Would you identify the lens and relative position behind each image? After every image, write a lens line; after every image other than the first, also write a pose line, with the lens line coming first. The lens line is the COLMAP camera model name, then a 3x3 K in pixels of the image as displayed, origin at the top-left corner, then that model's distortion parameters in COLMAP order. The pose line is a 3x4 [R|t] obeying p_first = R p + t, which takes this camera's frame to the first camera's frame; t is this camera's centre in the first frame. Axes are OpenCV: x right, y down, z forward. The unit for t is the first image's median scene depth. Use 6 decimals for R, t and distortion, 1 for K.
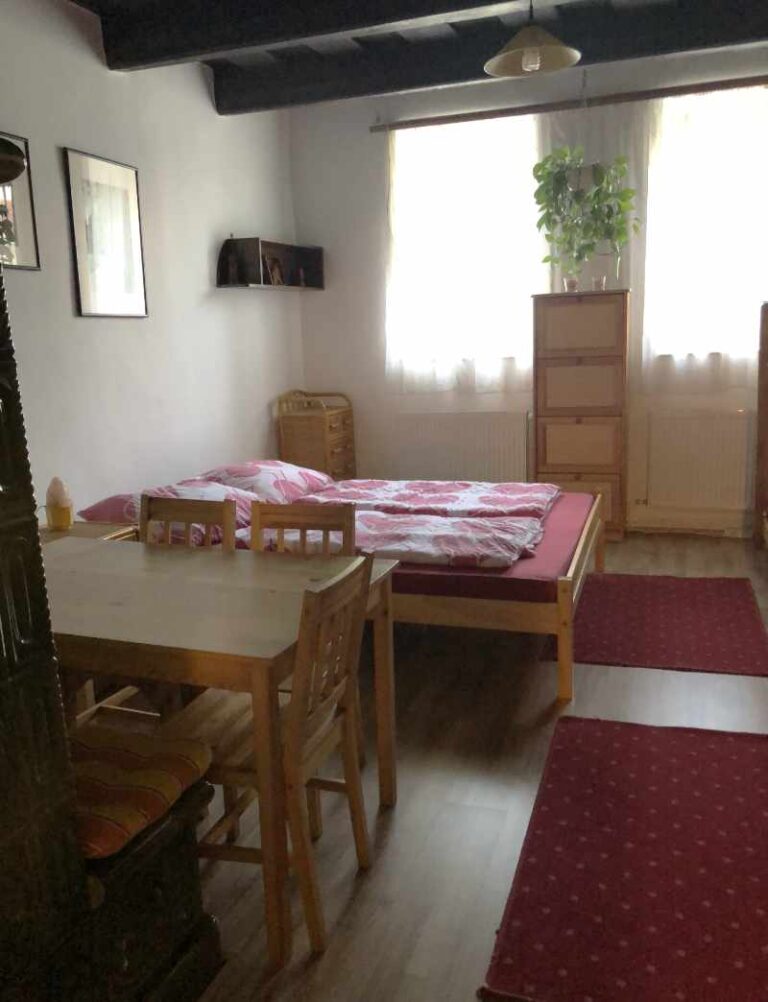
lens RADIAL K [[875.7, 0, 384.0], [0, 875.7, 501.0], [0, 0, 1]] dist [0.004389, 0.004774]
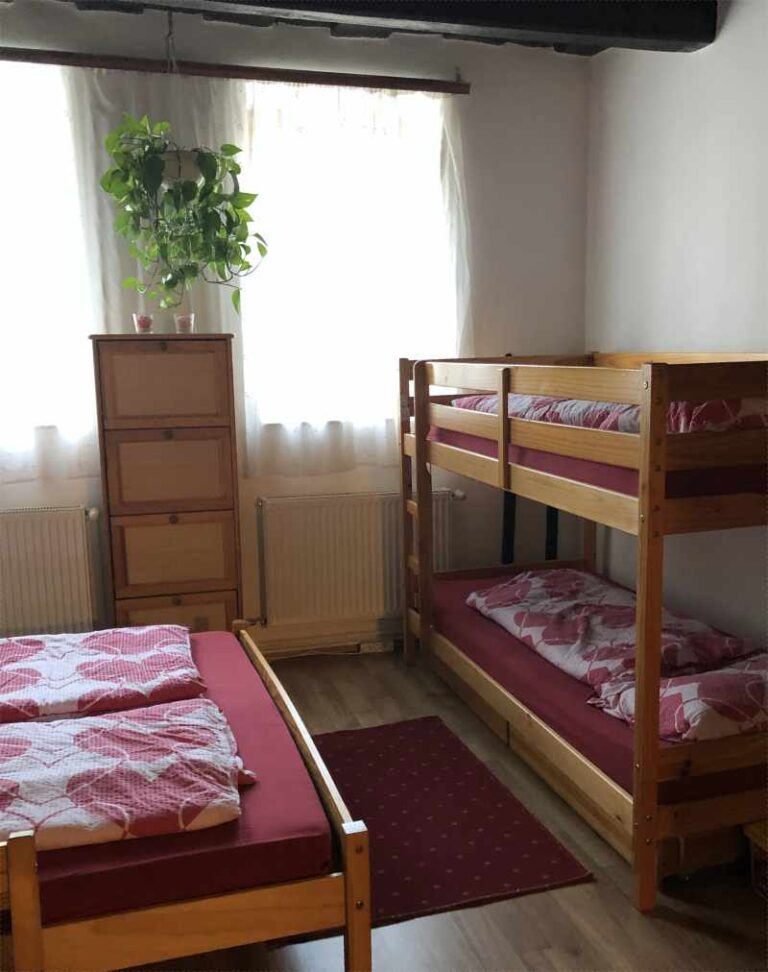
lens RADIAL K [[932.4, 0, 384.2], [0, 932.4, 521.8], [0, 0, 1]] dist [0.008965, 0.002332]
pose [[0.797440, -0.068750, 0.599469, -0.088331], [0.090573, 0.995870, -0.006272, -0.070979], [-0.596562, 0.059298, 0.800374, 0.316271]]
